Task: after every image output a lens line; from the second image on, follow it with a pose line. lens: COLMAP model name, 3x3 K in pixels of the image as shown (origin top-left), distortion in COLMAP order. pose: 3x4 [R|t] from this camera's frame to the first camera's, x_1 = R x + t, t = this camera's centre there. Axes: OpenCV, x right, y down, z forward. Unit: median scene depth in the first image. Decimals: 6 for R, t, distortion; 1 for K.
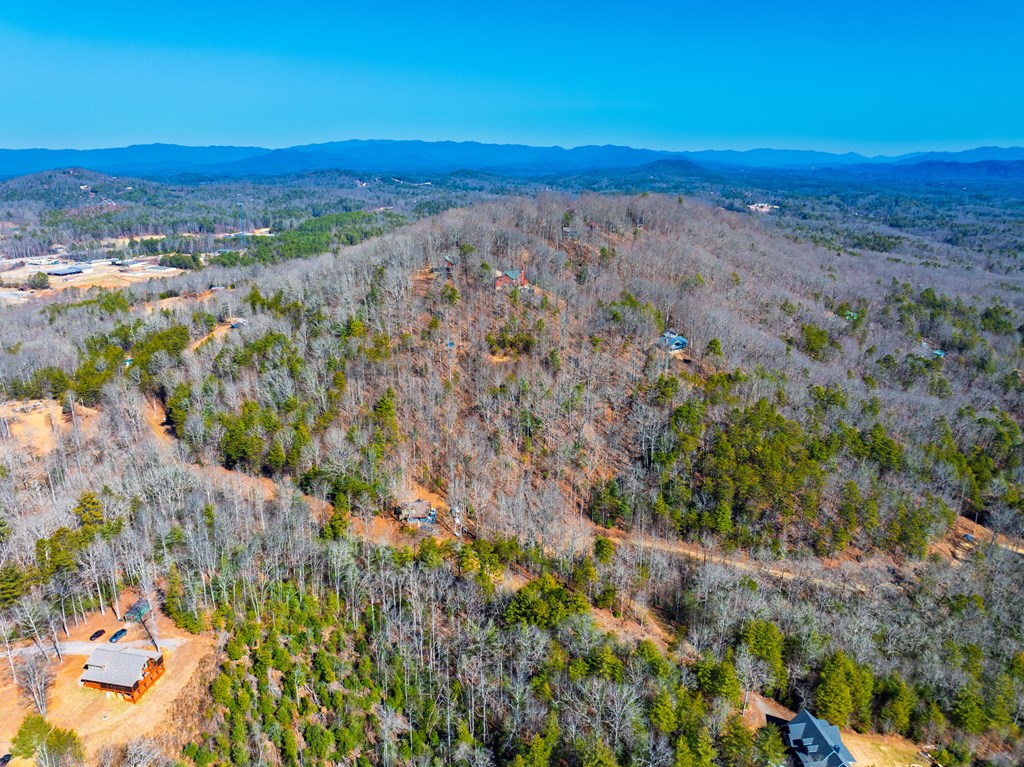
lens RADIAL K [[723.1, 0, 517.0], [0, 723.1, 384.7], [0, 0, 1]] dist [-0.042125, 0.009877]
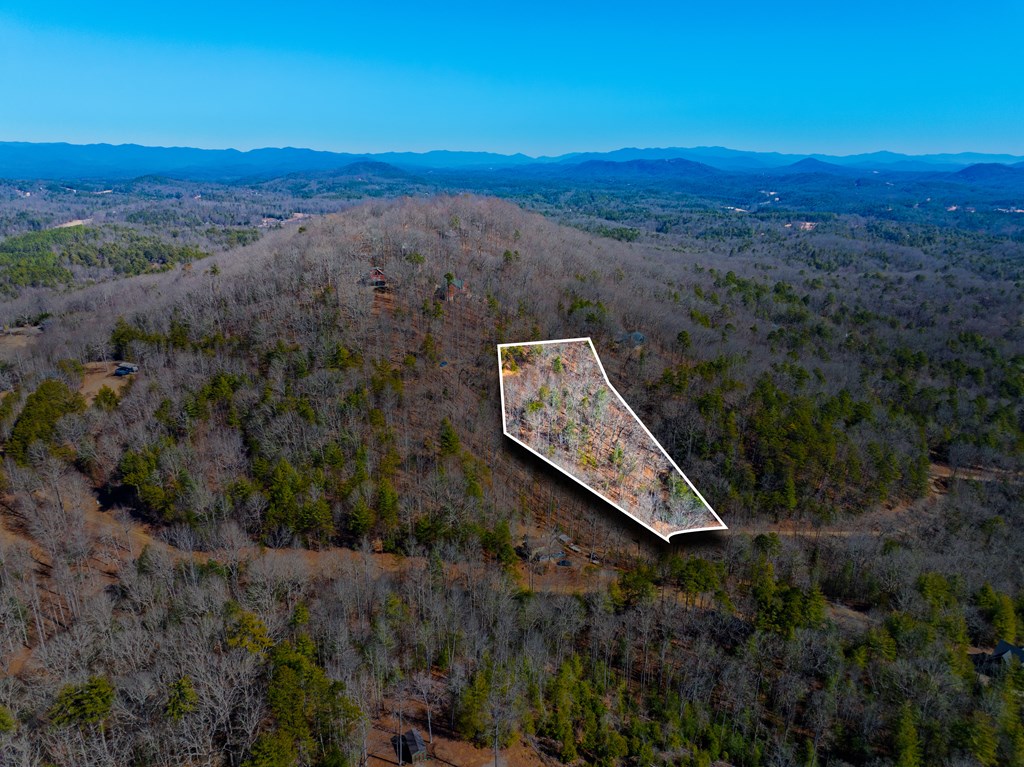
lens RADIAL K [[723.1, 0, 515.6], [0, 723.1, 376.9], [0, 0, 1]] dist [-0.042125, 0.009877]
pose [[0.913797, -0.116615, 0.389071, -0.396722], [0.121616, 0.992506, 0.011846, -0.042363], [-0.387537, 0.036493, 0.921132, 0.133829]]
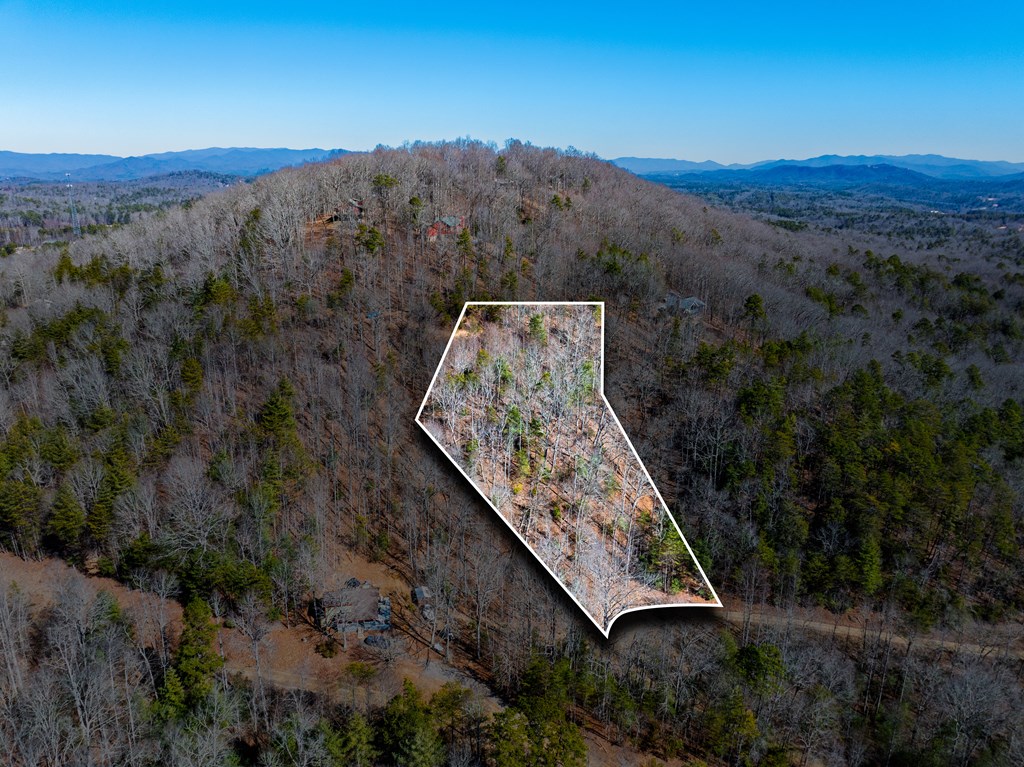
lens RADIAL K [[723.1, 0, 517.1], [0, 723.1, 383.5], [0, 0, 1]] dist [-0.042125, 0.009877]
pose [[0.985472, -0.046414, 0.163374, -0.079427], [0.048534, 0.998781, -0.009008, 0.019208], [-0.162757, 0.016806, 0.986523, 0.369354]]
